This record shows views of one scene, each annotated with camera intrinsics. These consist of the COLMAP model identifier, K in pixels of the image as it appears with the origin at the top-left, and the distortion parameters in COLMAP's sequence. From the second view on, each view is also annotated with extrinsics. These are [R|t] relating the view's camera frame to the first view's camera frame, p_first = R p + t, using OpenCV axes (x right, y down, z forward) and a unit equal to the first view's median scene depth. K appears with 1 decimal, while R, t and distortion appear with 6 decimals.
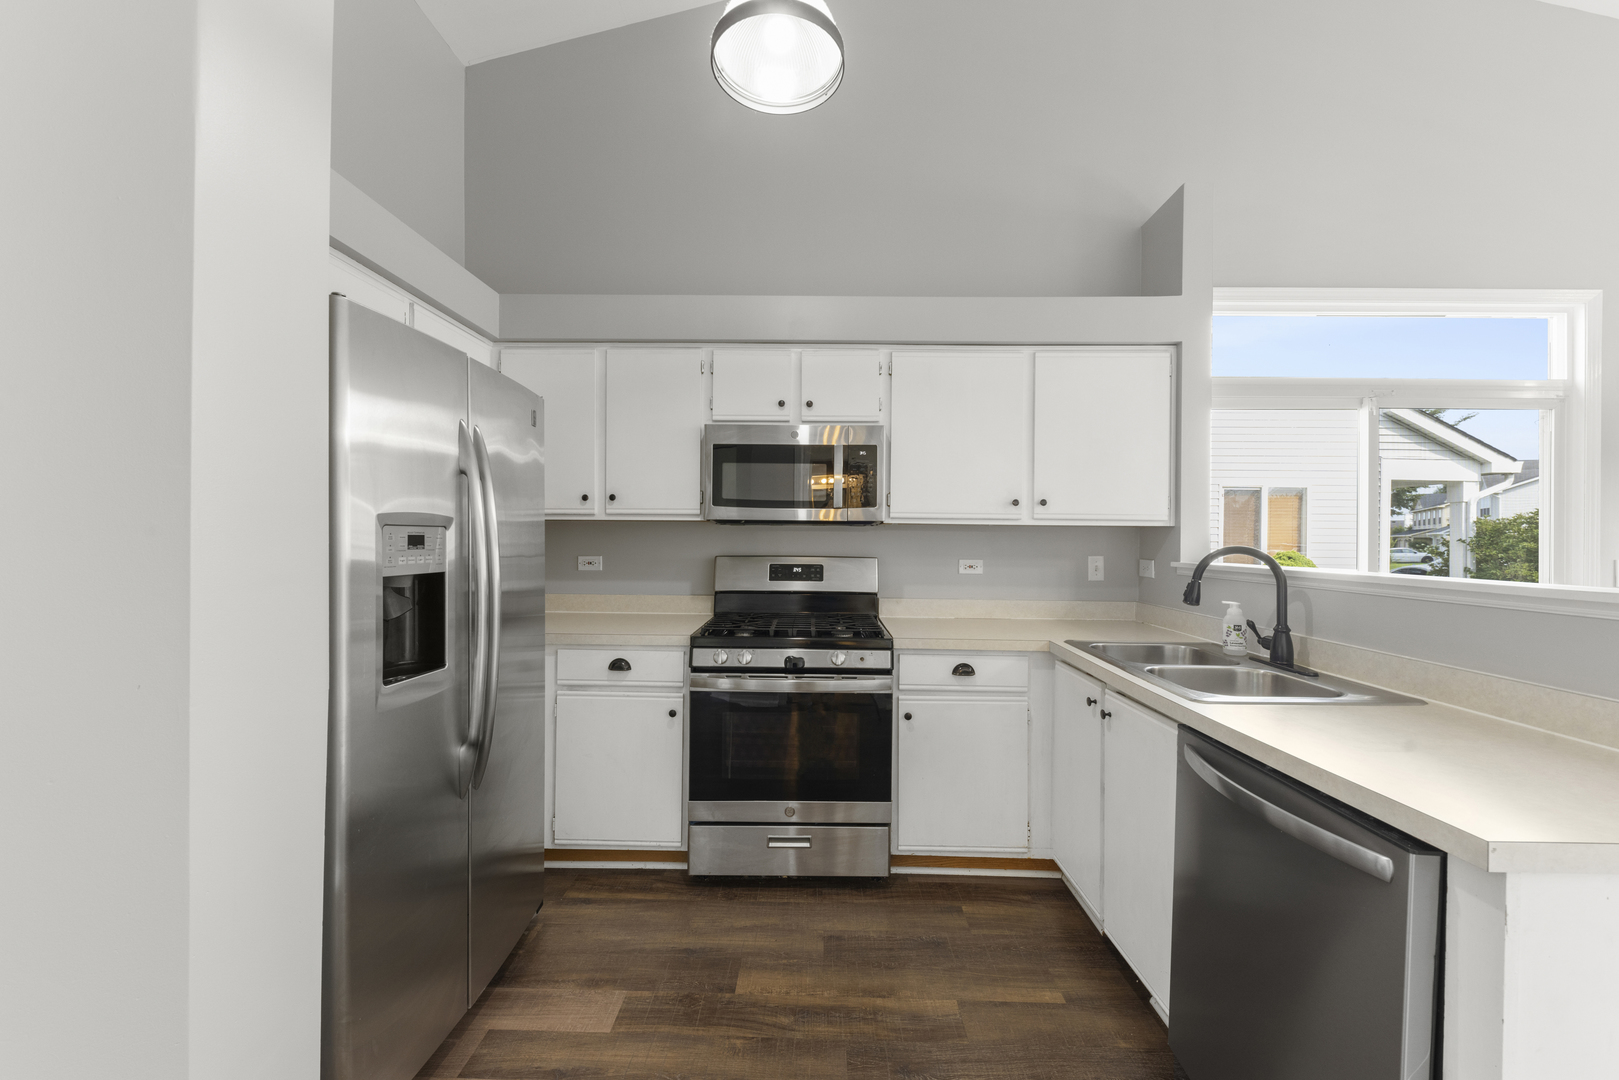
lens RADIAL K [[660.3, 0, 804.6], [0, 660.3, 527.9], [0, 0, 1]] dist [0.014823, 0.000036]
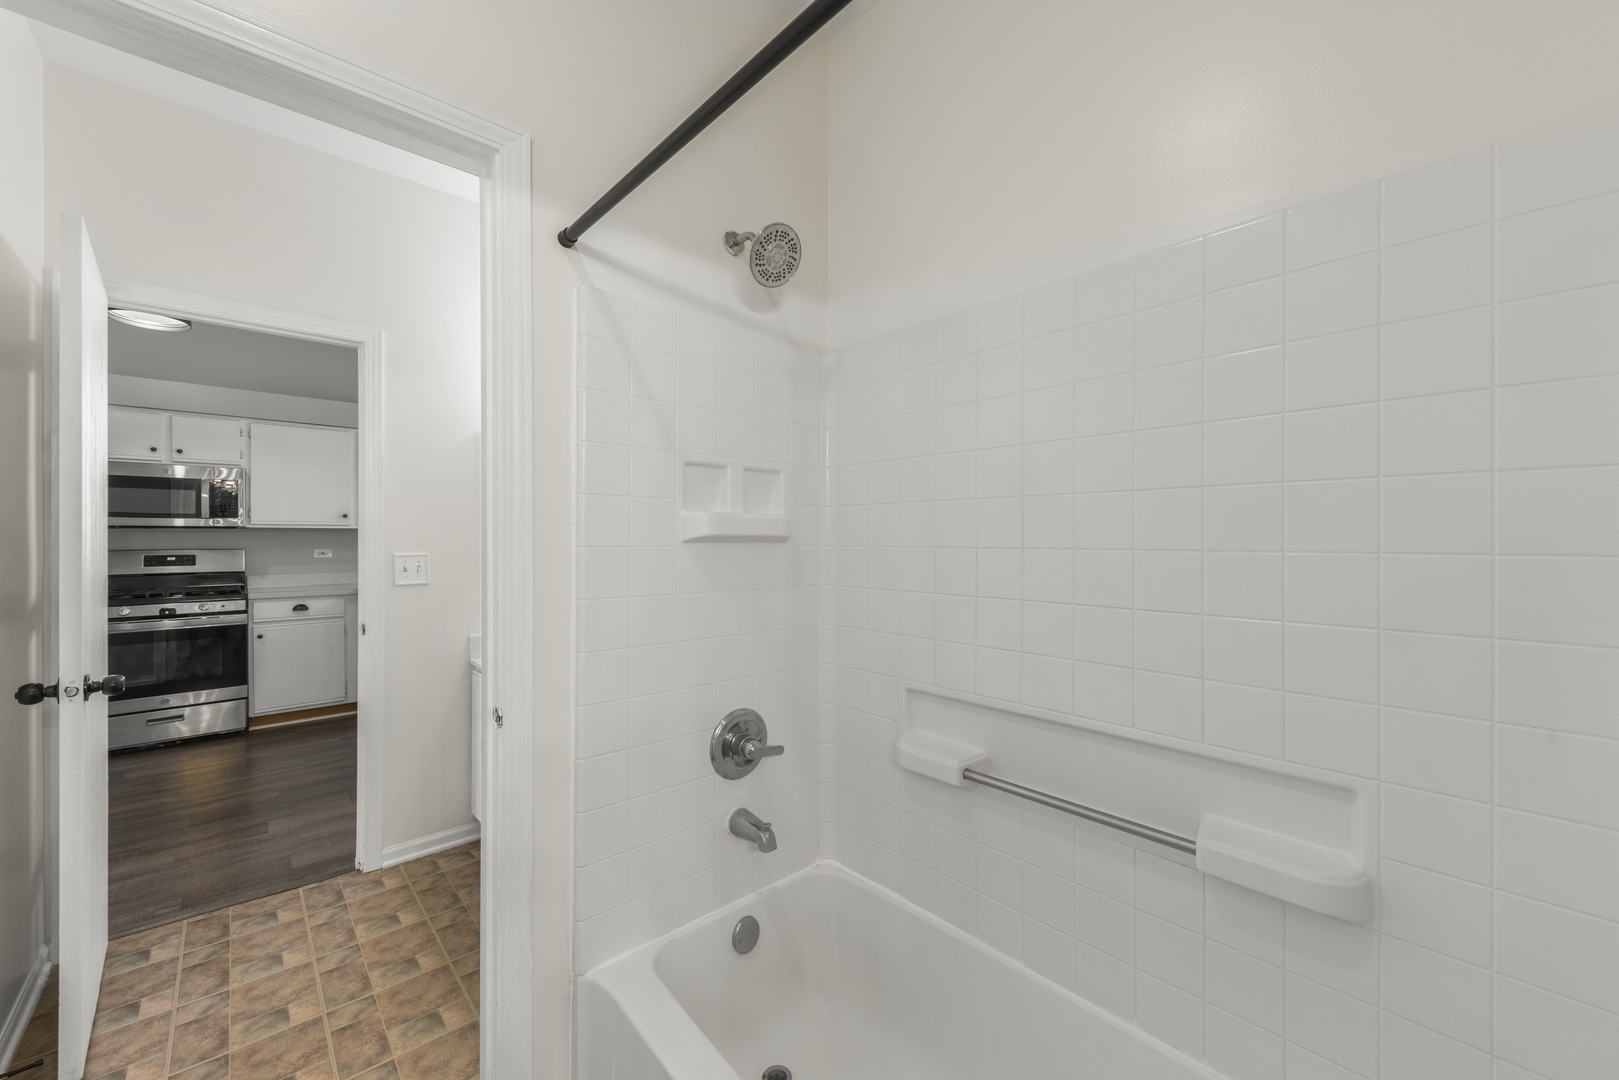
lens RADIAL K [[625.1, 0, 801.2], [0, 625.1, 537.4], [0, 0, 1]] dist [0.011392, -0.000513]
pose [[0.739022, -0.014956, 0.673516, 0.083959], [0.011046, 0.999888, 0.010083, 0.016923], [-0.673591, -0.000012, 0.739104, -1.083087]]
